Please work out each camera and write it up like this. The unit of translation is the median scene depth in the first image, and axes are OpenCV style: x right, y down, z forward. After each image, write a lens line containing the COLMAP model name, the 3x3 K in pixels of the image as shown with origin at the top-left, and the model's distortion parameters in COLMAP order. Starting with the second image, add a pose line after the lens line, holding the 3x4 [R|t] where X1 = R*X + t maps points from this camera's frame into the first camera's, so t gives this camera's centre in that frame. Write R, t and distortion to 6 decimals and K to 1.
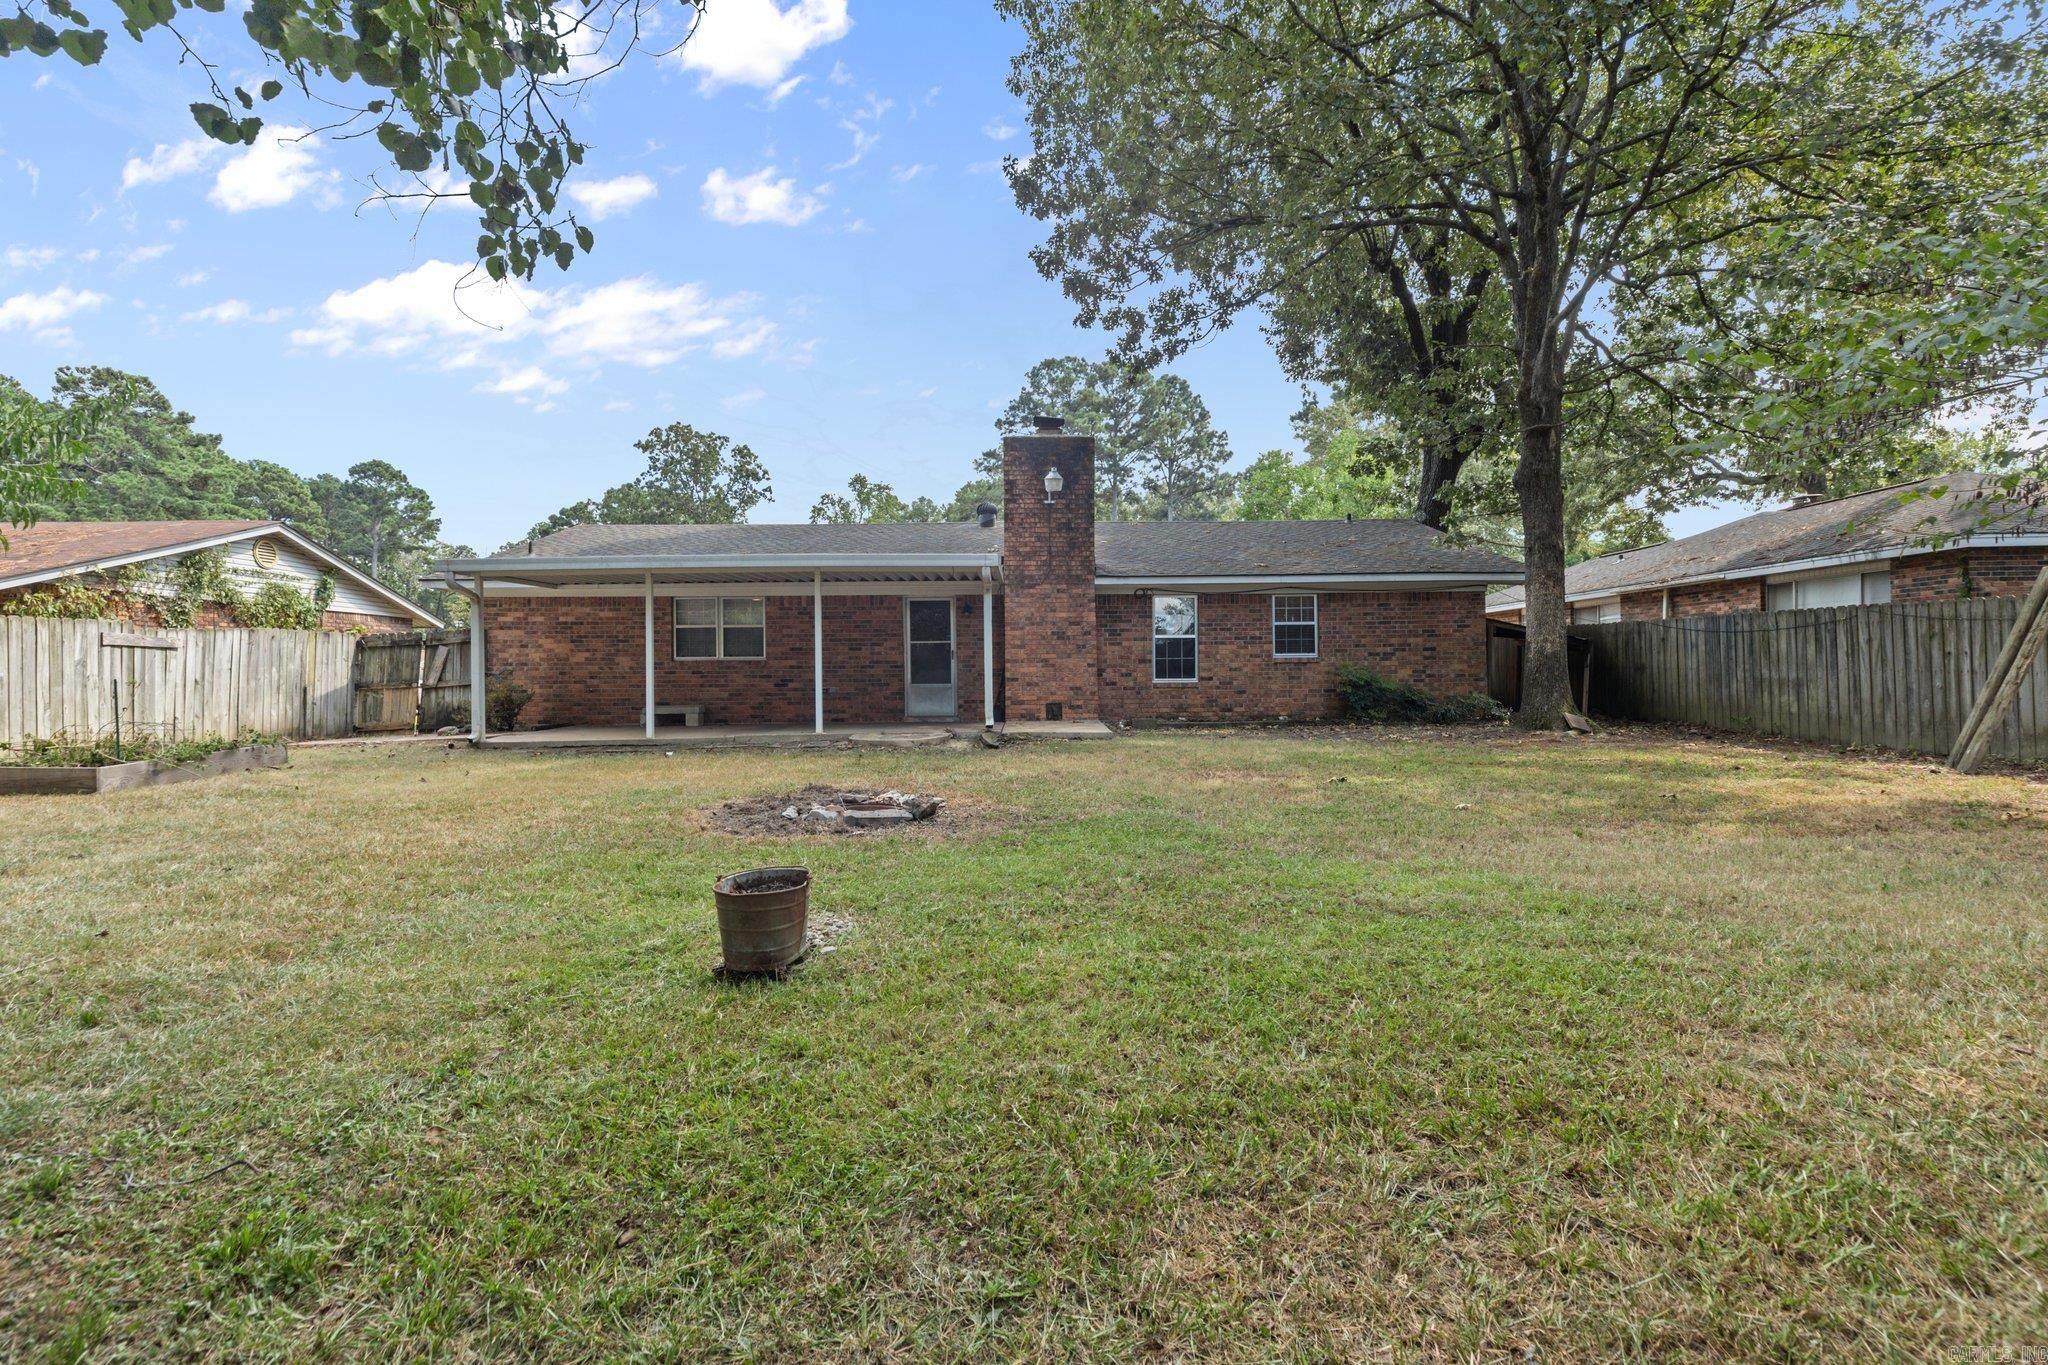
lens RADIAL K [[930.6, 0, 982.6], [0, 930.6, 678.6], [0, 0, 1]] dist [0.004476, 0.000531]
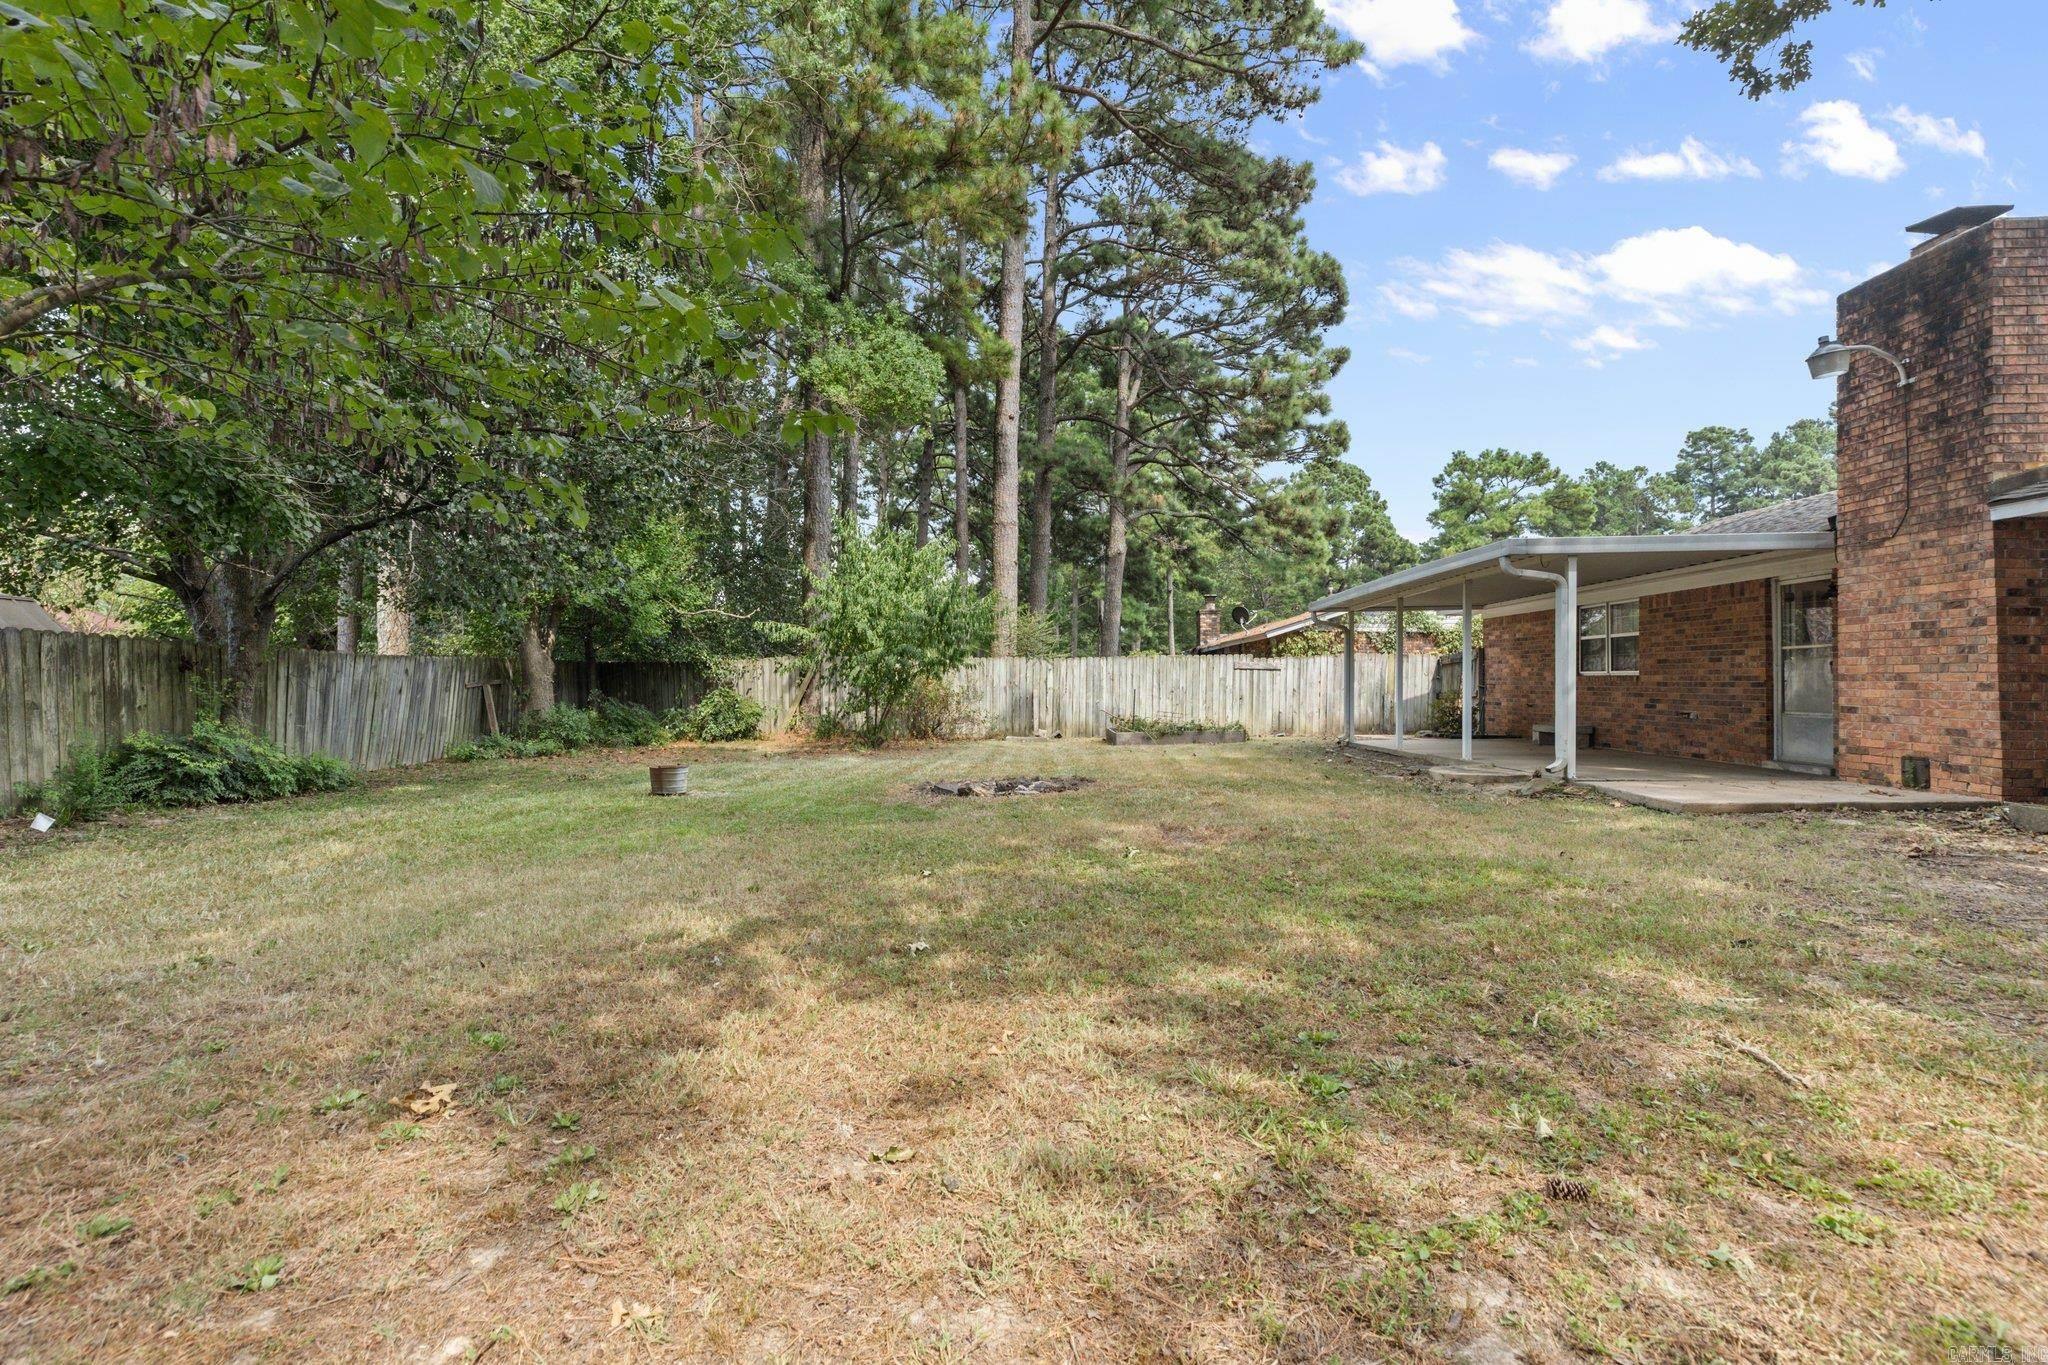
lens RADIAL K [[930.6, 0, 1026.4], [0, 930.6, 666.6], [0, 0, 1]] dist [0.004476, 0.000531]
pose [[-0.048051, -0.008427, -0.998809, 0.609756], [-0.005881, 0.999949, -0.008153, -0.017243], [0.998828, 0.005482, -0.048099, 0.500186]]
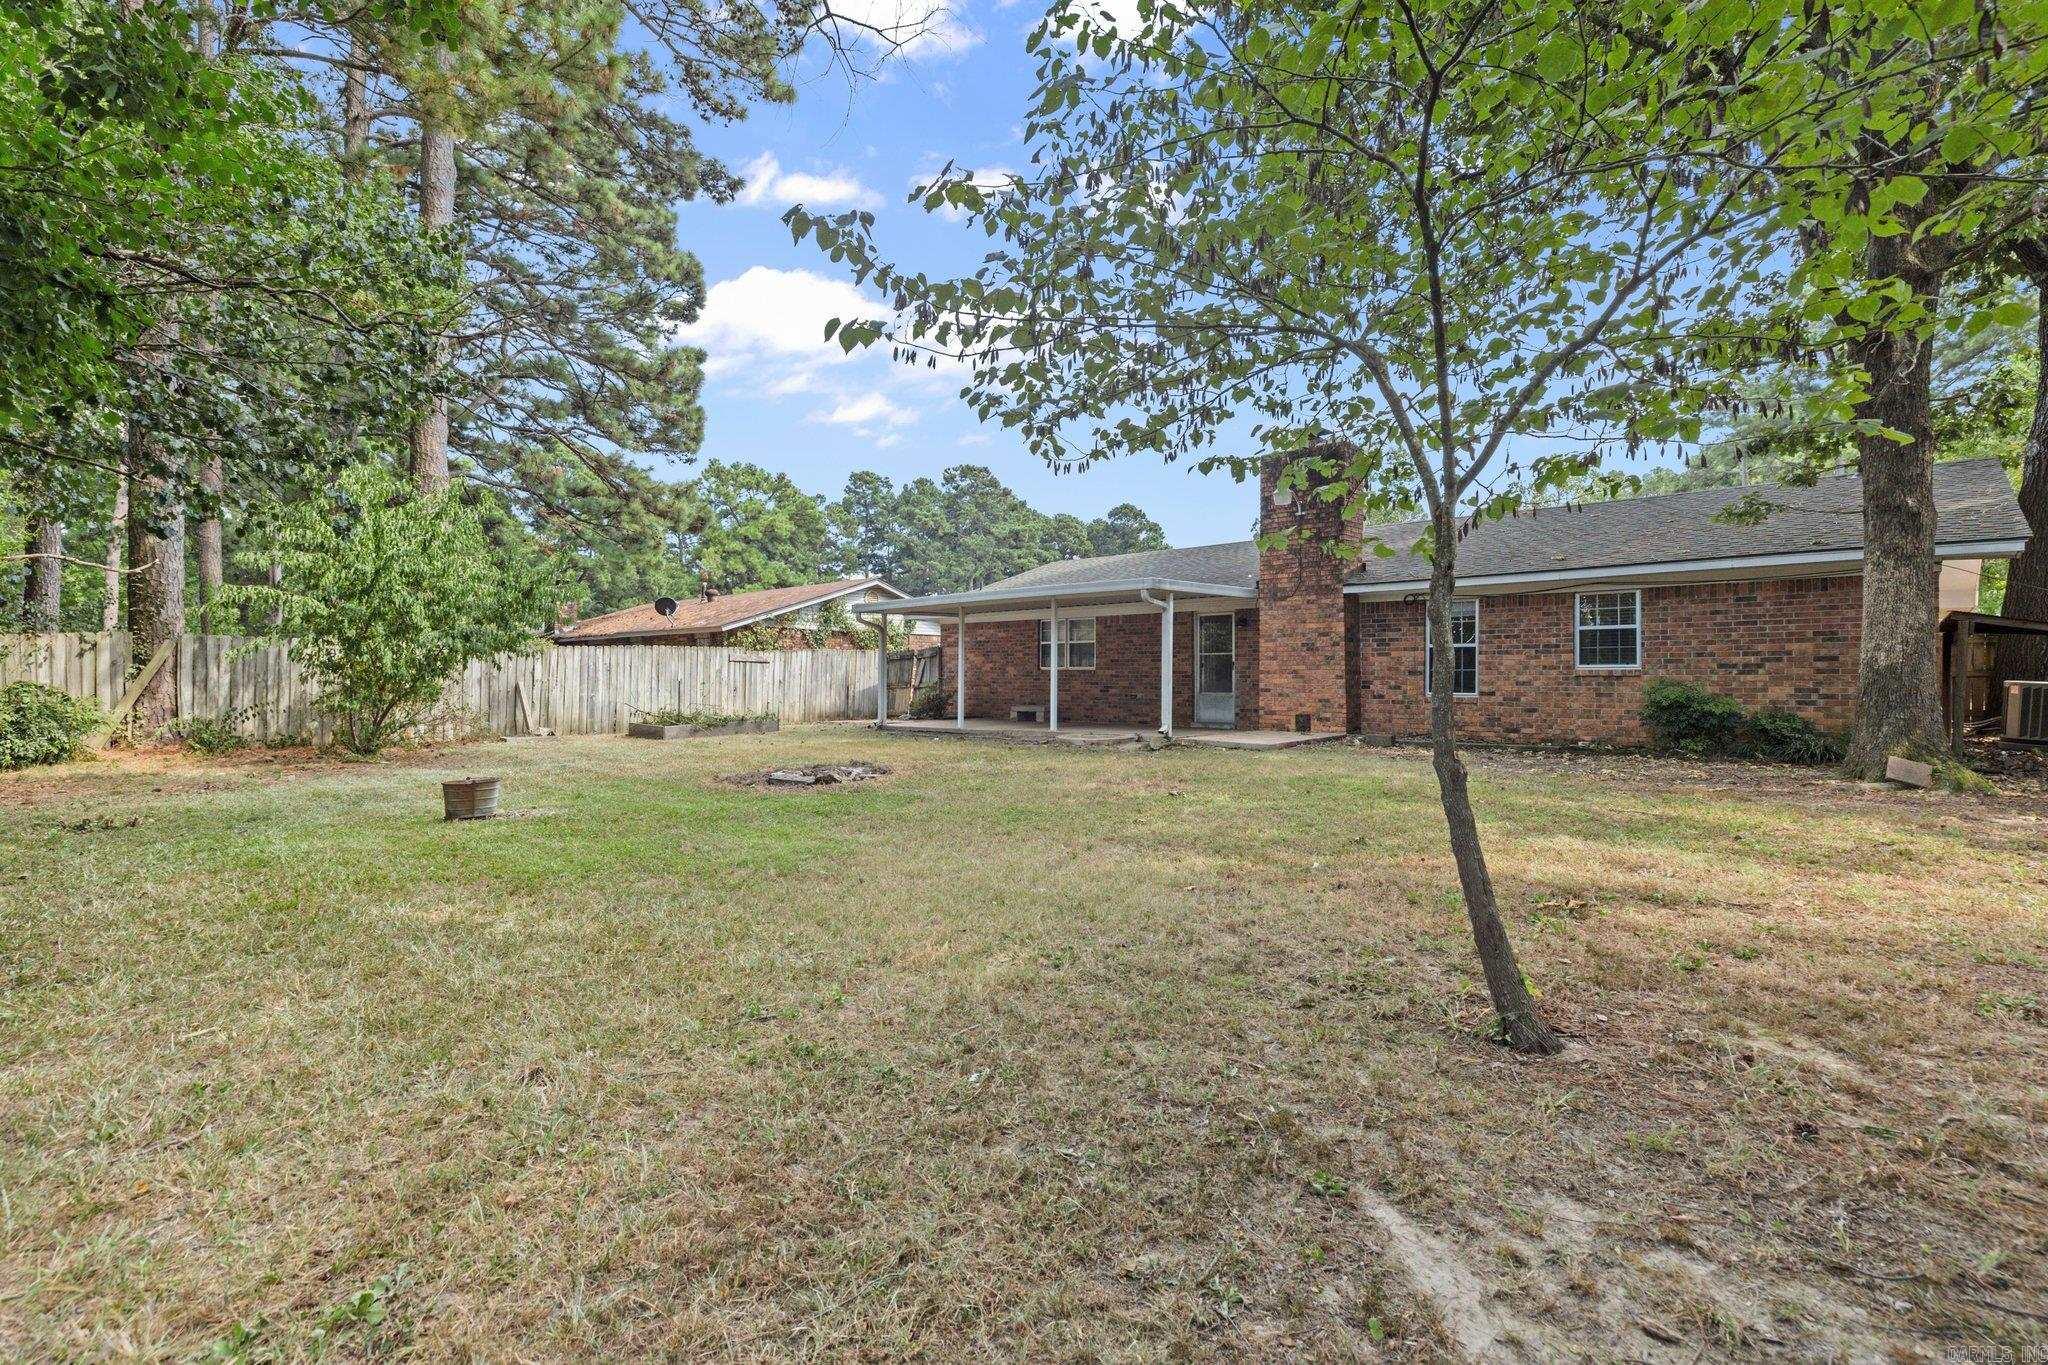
lens RADIAL K [[930.6, 0, 1033.8], [0, 930.6, 669.7], [0, 0, 1]] dist [0.004476, 0.000531]
pose [[0.722655, 0.004912, -0.691191, 0.535642], [-0.012838, 0.999898, -0.006317, -0.011291], [0.691089, 0.013438, 0.722644, 0.078667]]
